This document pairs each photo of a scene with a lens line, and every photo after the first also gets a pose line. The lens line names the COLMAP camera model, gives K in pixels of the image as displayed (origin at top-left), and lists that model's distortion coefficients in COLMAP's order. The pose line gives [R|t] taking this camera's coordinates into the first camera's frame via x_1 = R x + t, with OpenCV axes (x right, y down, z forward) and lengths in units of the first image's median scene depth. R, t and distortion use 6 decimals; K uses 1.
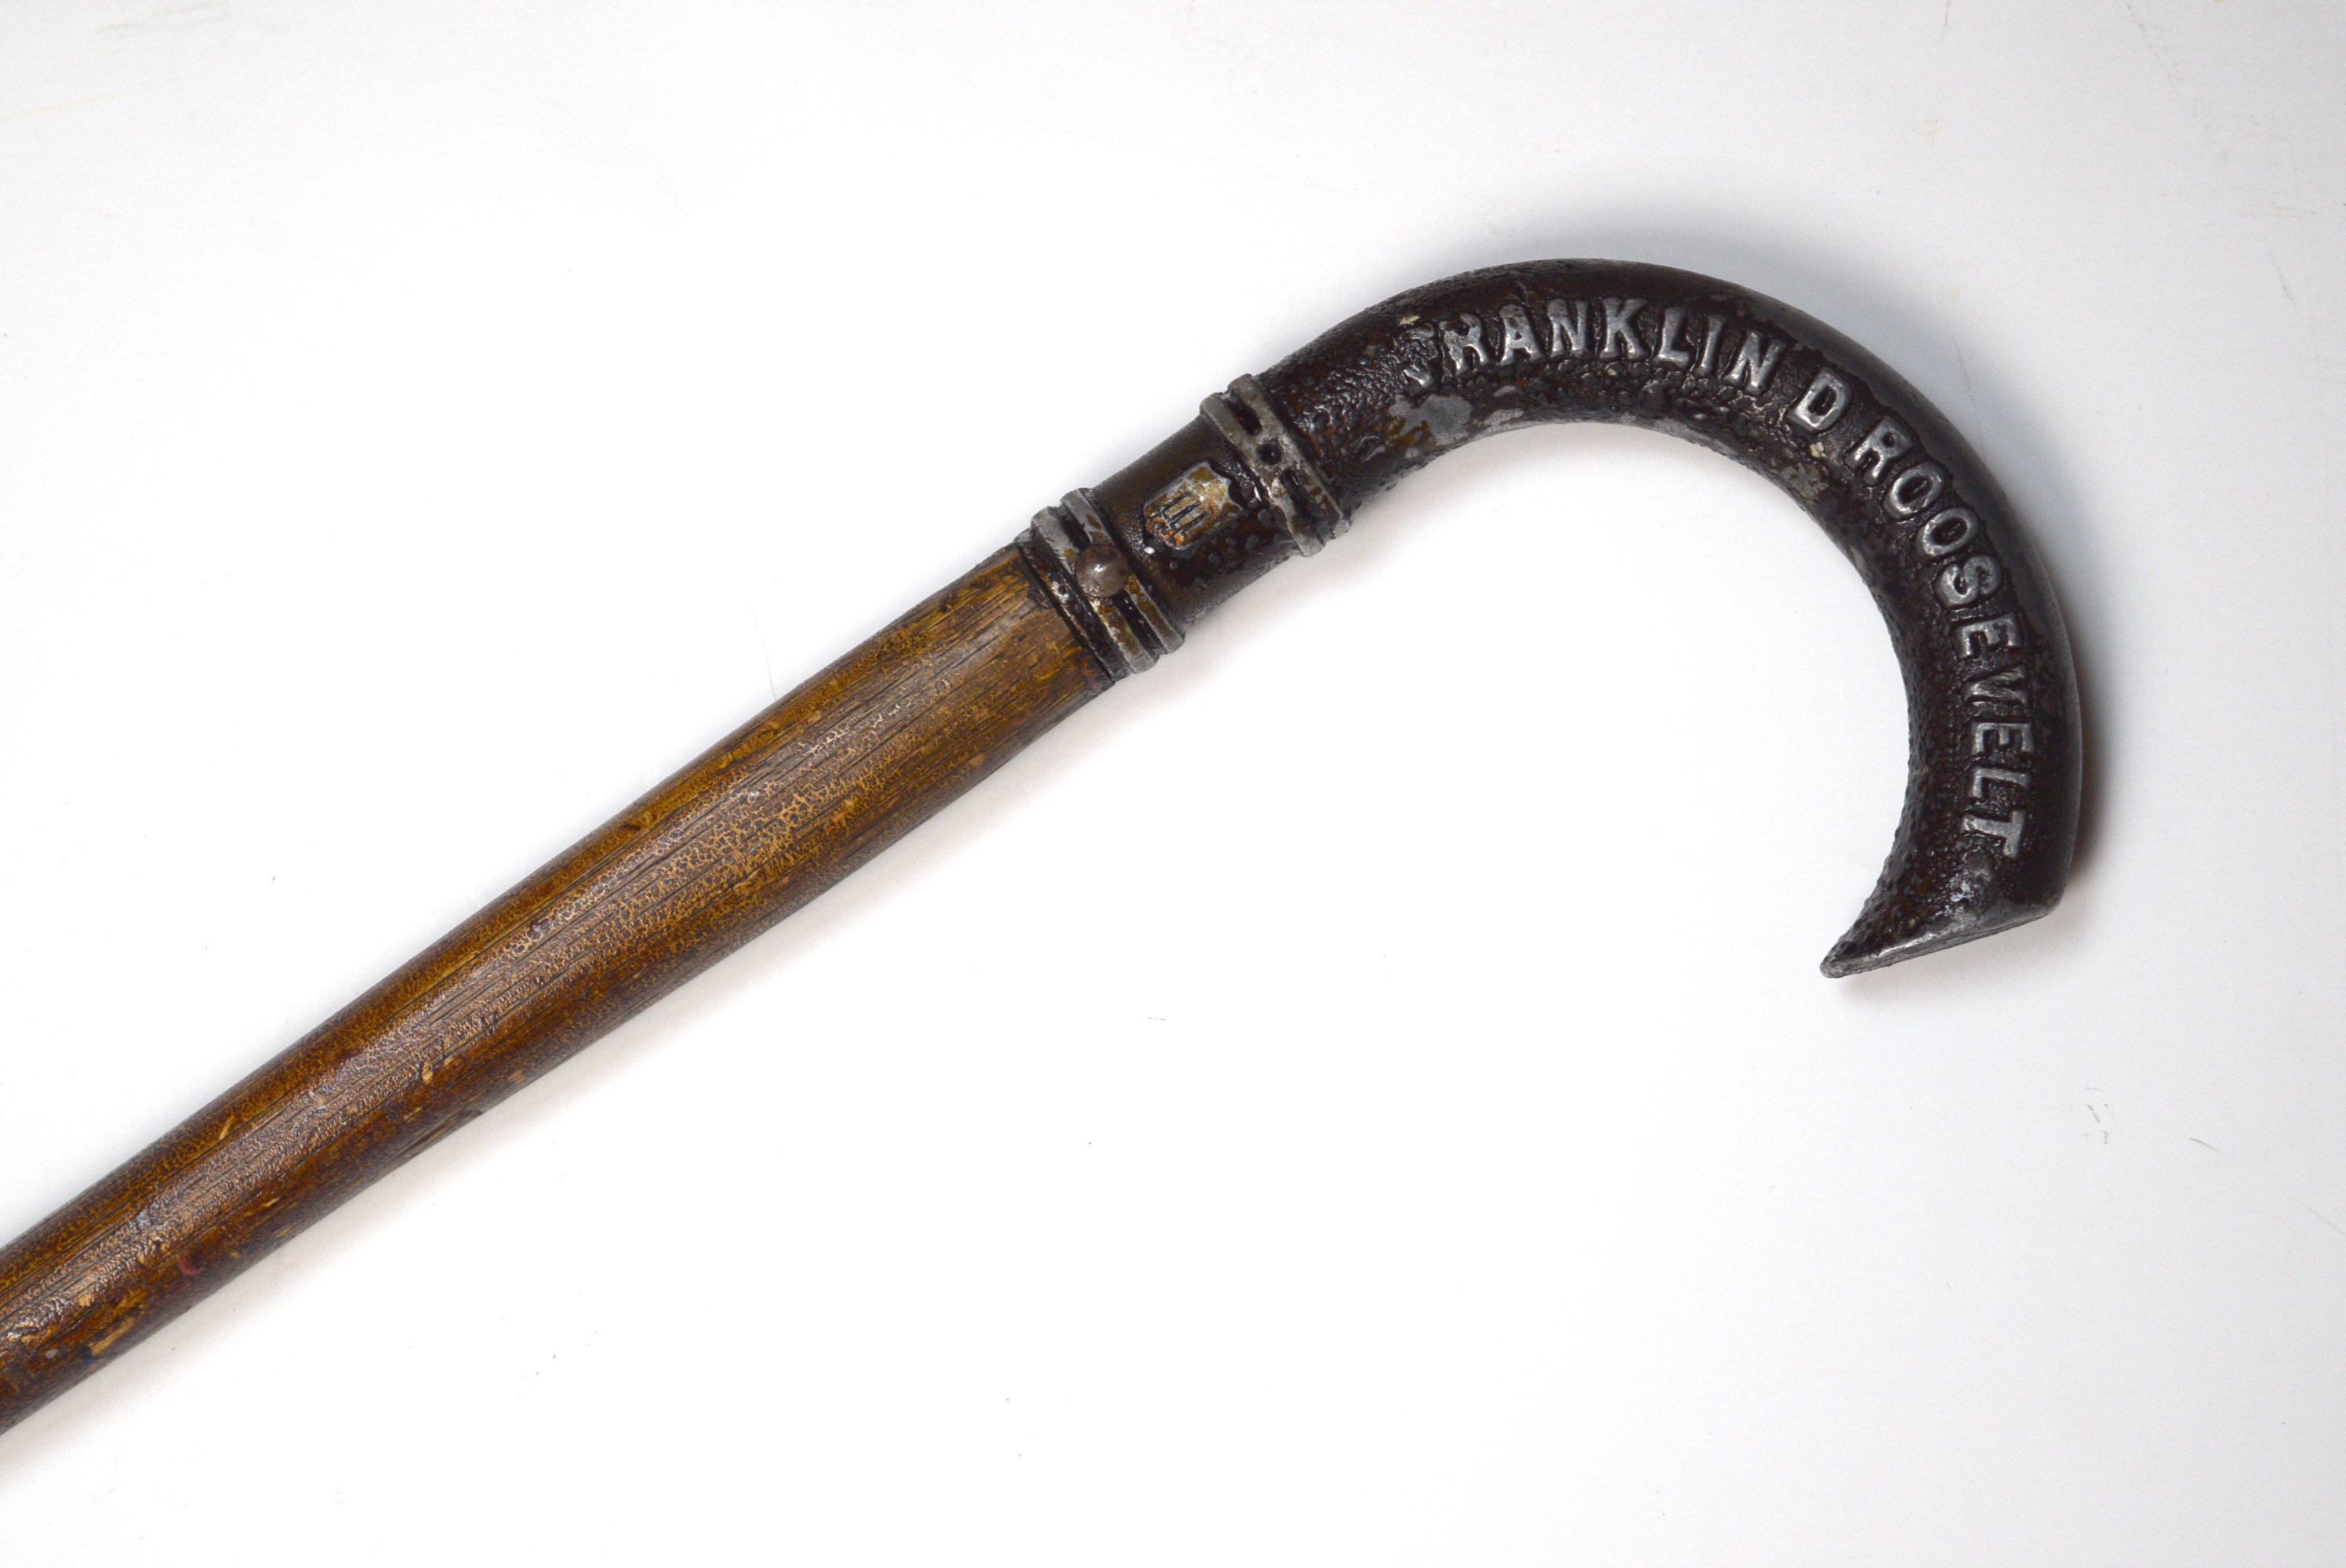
lens RADIAL K [[5549.4, 0, 1171.2], [0, 5549.4, 698.7], [0, 0, 1]] dist [0.241845, 0.005872]
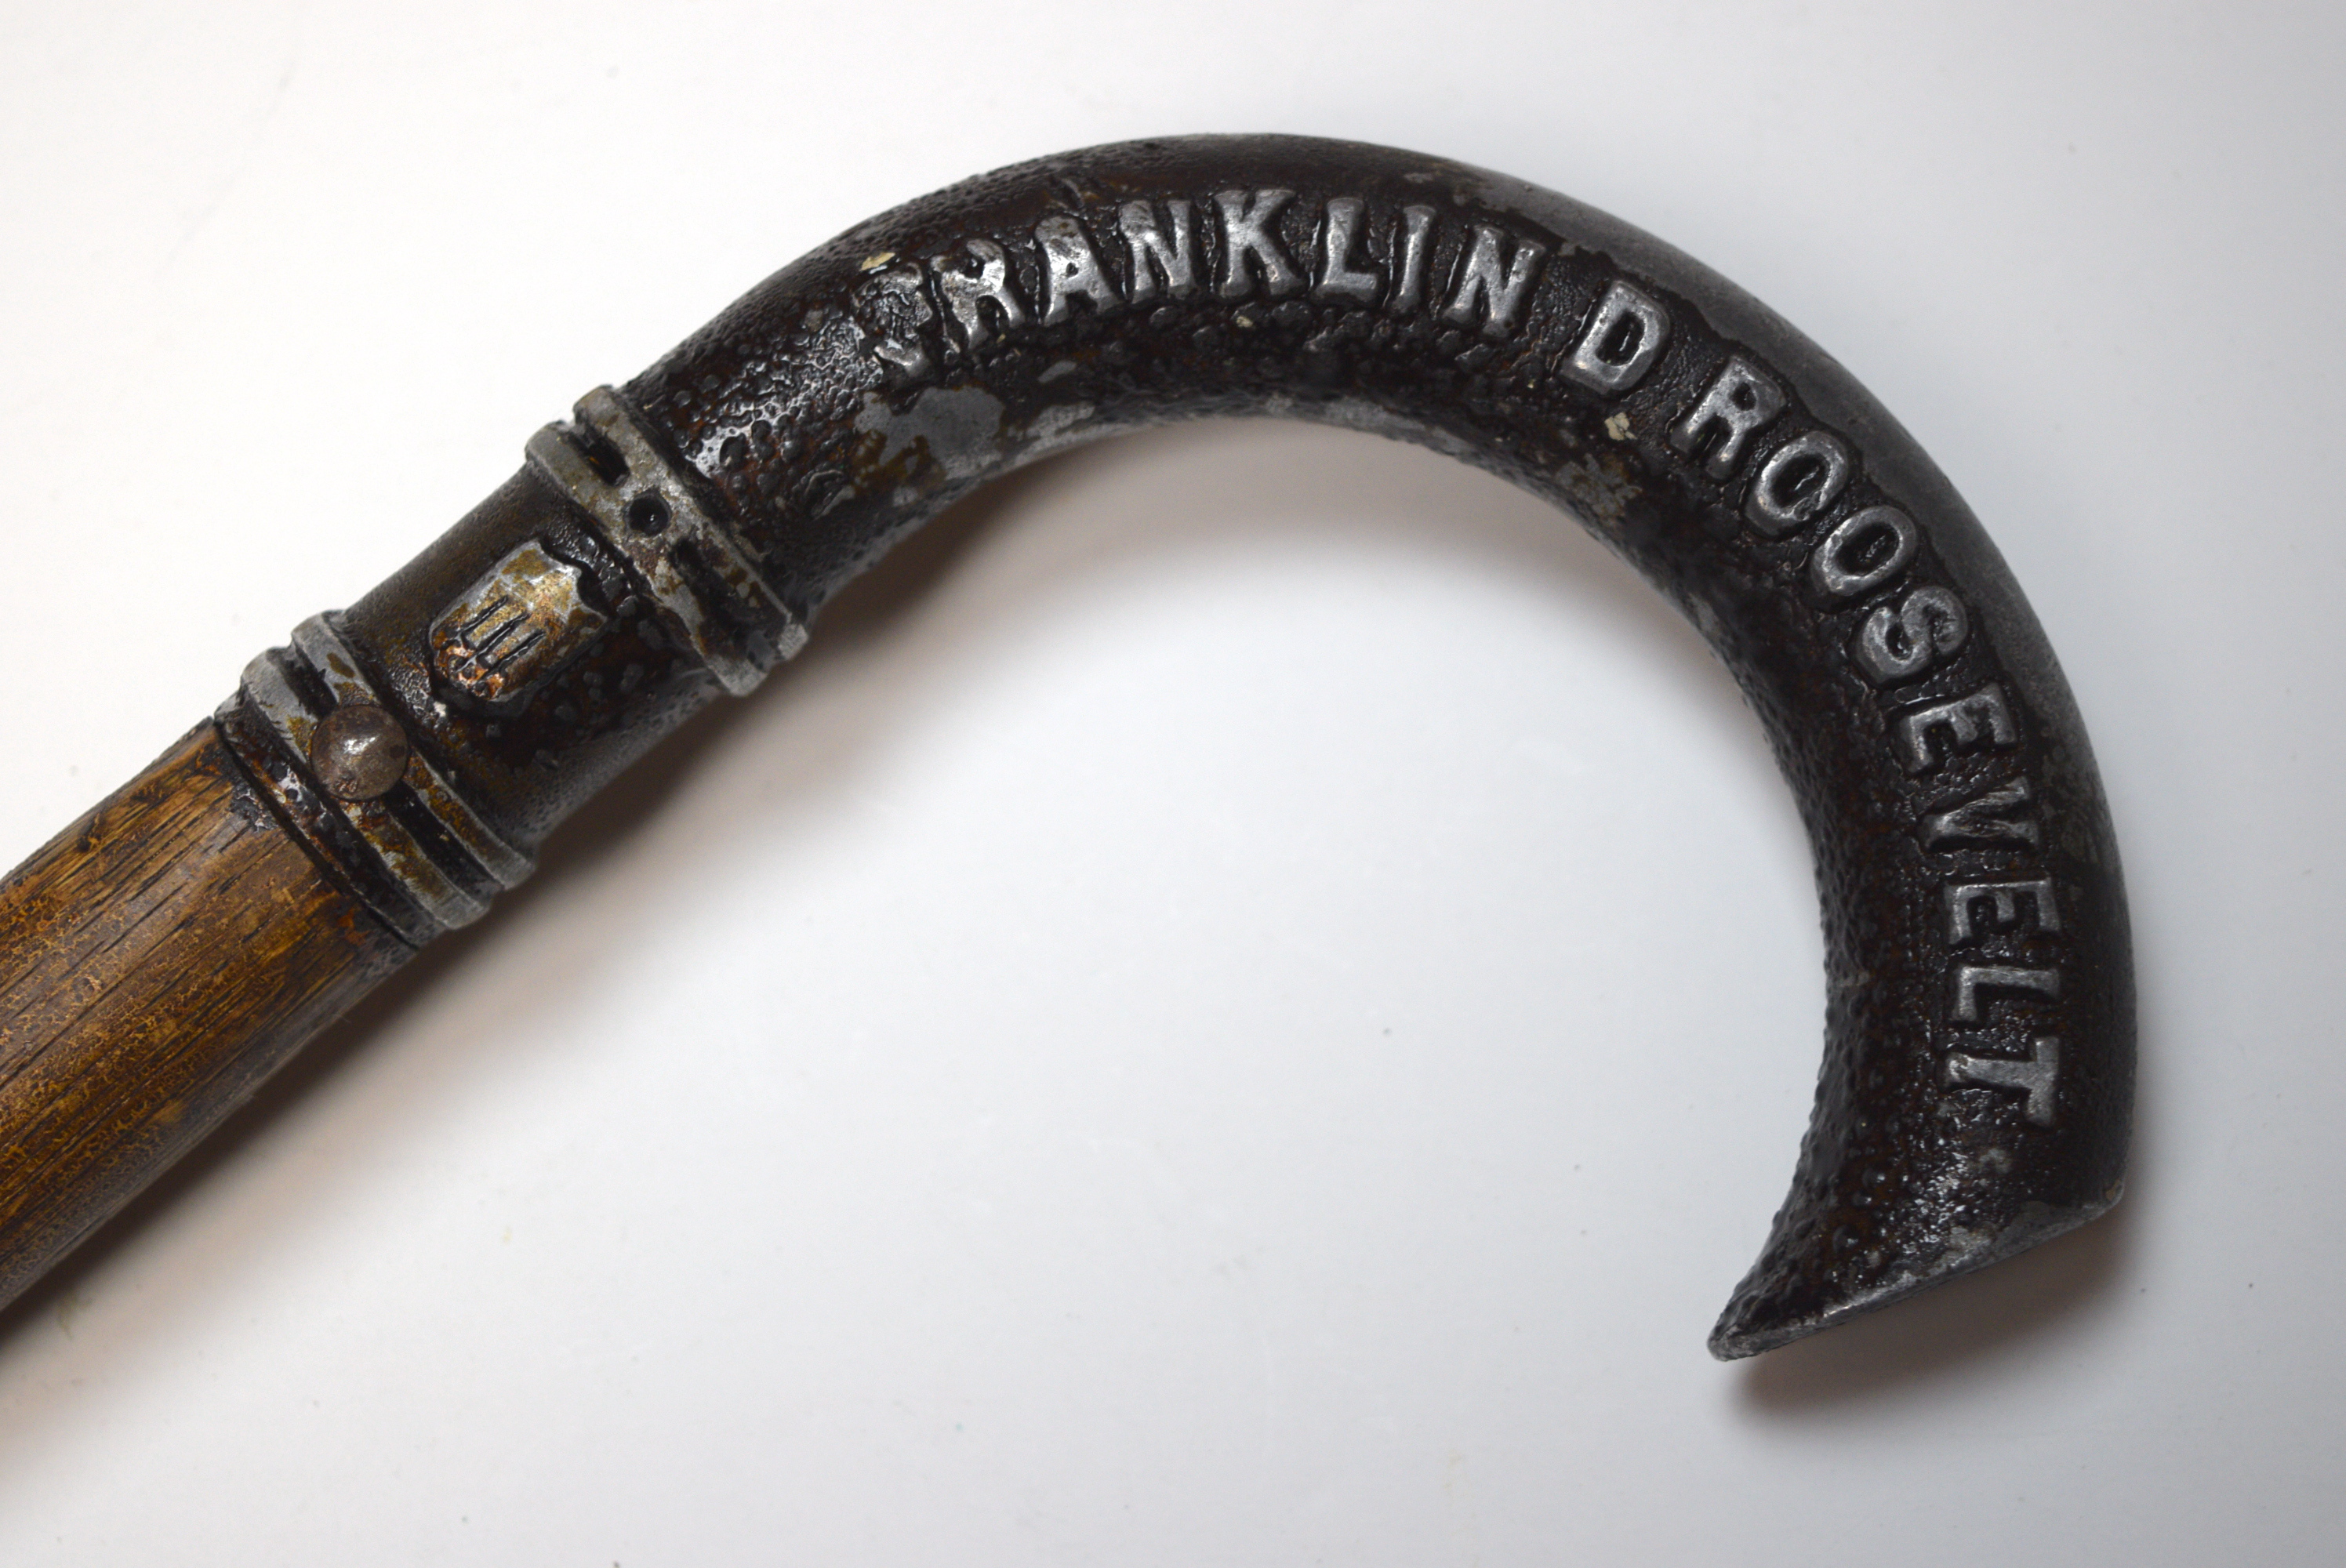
lens RADIAL K [[4451.3, 0, 1173.0], [0, 4451.3, 784.0], [0, 0, 1]] dist [0.147851, 0.043051]
pose [[0.994096, -0.087403, 0.064289, 0.039039], [0.089263, 0.995652, -0.026647, -0.000744], [-0.061681, 0.032228, 0.997576, 0.551940]]
